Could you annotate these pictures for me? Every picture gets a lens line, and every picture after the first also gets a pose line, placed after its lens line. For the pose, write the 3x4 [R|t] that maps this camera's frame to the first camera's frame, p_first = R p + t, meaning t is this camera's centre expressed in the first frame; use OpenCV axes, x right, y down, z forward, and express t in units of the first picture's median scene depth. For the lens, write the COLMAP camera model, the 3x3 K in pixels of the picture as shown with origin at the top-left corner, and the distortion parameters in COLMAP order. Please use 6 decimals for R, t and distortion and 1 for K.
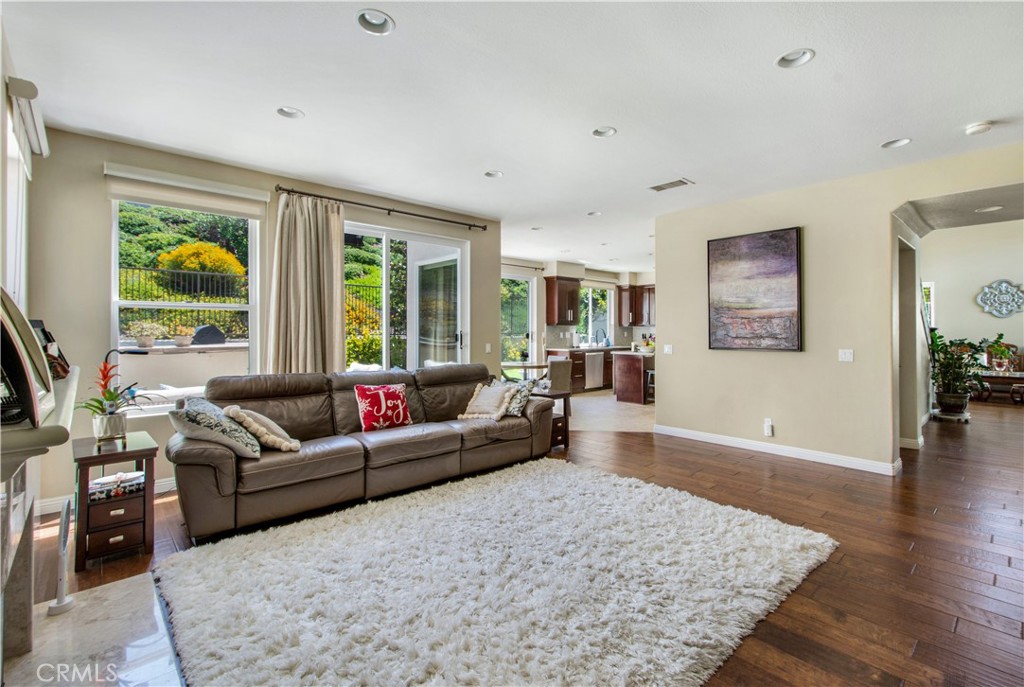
lens RADIAL K [[465.2, 0, 514.6], [0, 465.2, 336.3], [0, 0, 1]] dist [-0.002548, -0.000310]
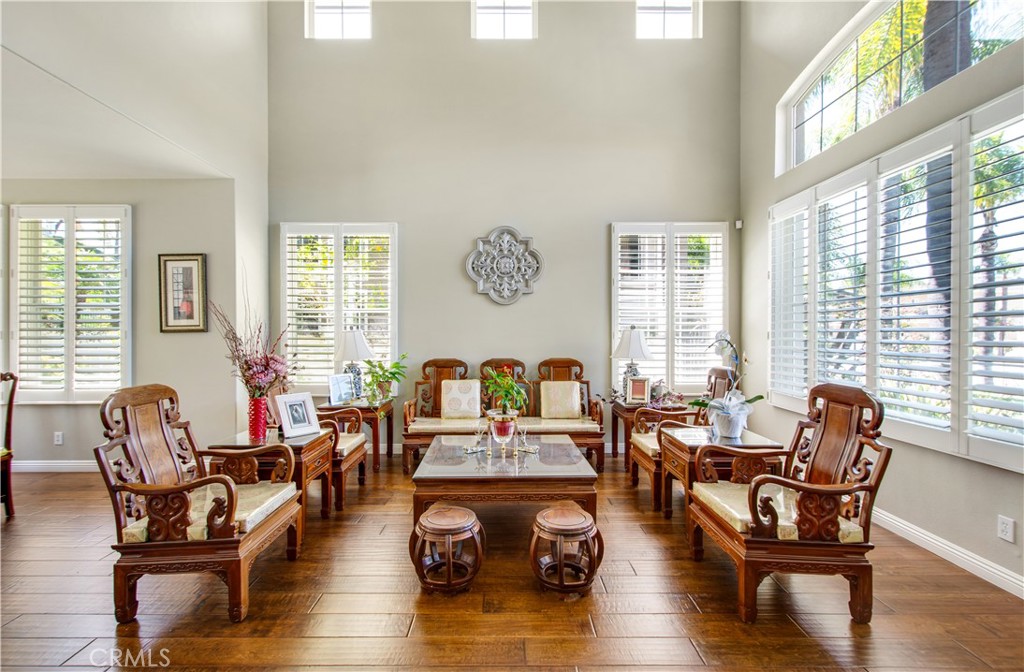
lens RADIAL K [[304.1, 0, 504.2], [0, 304.1, 337.5], [0, 0, 1]] dist [0.000012, 0.000039]
pose [[0.665895, -0.000835, 0.746045, 0.805865], [-0.004659, 0.999975, 0.005278, -0.007801], [-0.746031, -0.006990, 0.665874, 0.778358]]
